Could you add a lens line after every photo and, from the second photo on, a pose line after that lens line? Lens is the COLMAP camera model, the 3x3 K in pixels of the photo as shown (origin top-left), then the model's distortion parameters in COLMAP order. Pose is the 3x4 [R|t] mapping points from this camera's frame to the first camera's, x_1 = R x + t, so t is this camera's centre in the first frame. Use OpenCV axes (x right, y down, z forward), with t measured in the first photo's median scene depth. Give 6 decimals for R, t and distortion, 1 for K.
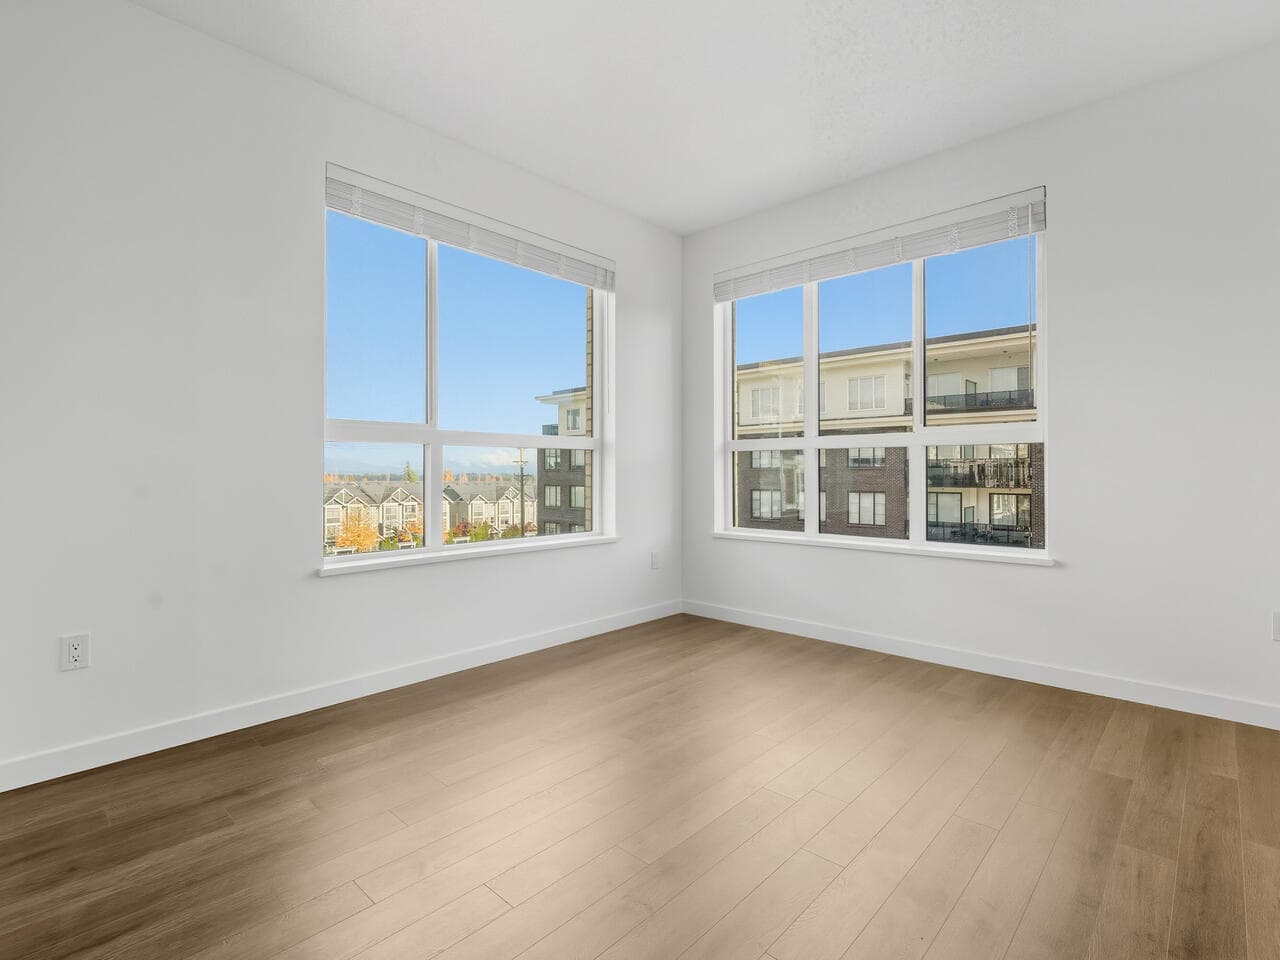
lens RADIAL K [[598.3, 0, 639.2], [0, 598.3, 474.4], [0, 0, 1]] dist [0.001178, 0.000084]
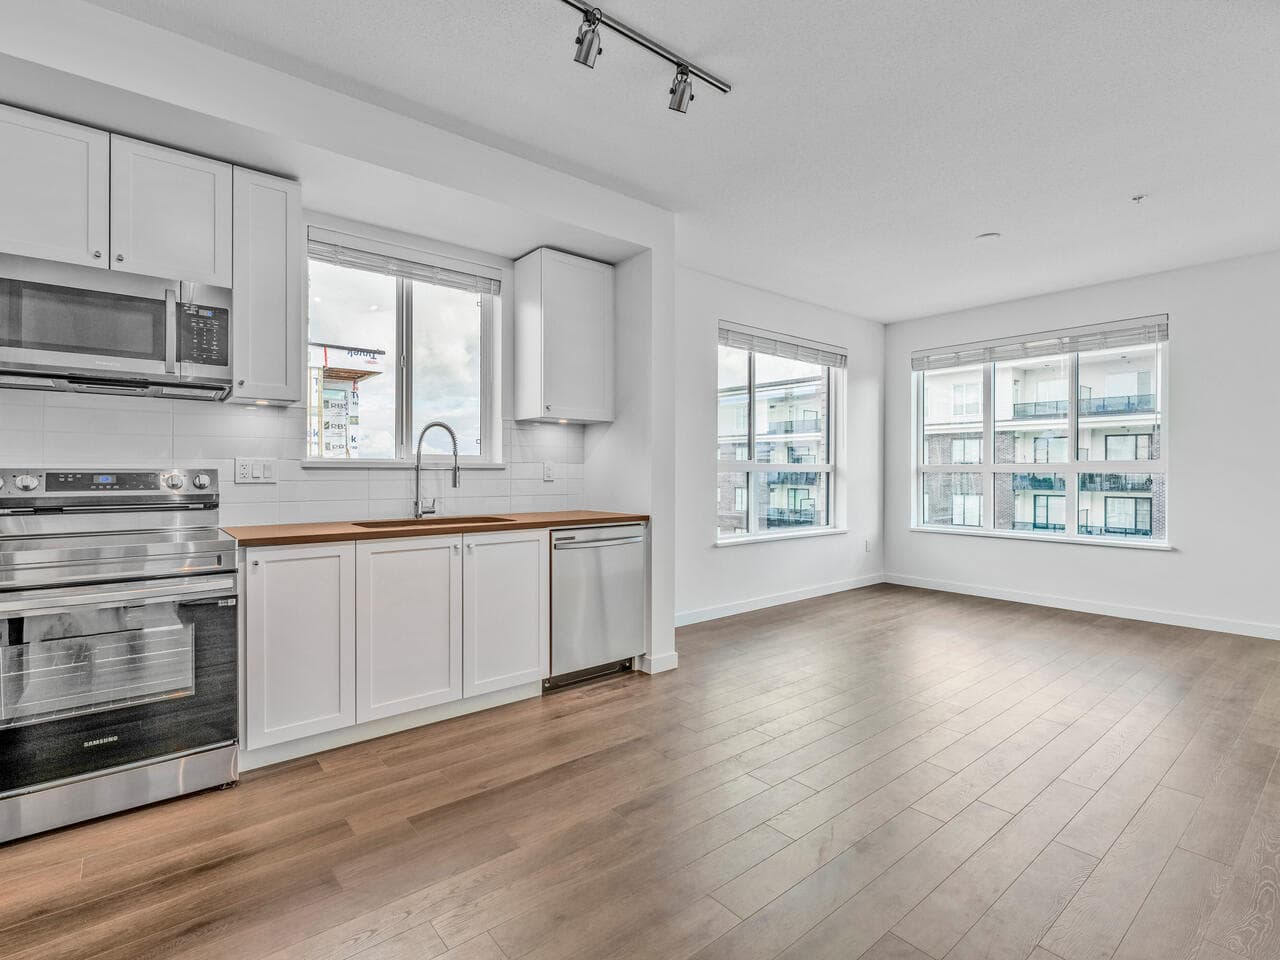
lens RADIAL K [[598.3, 0, 606.4], [0, 598.3, 476.4], [0, 0, 1]] dist [0.001178, 0.000084]
pose [[0.987656, 0.004454, -0.156573, -0.400490], [-0.003022, 0.999951, 0.009379, -0.042883], [0.156607, -0.008790, 0.987622, -0.595390]]
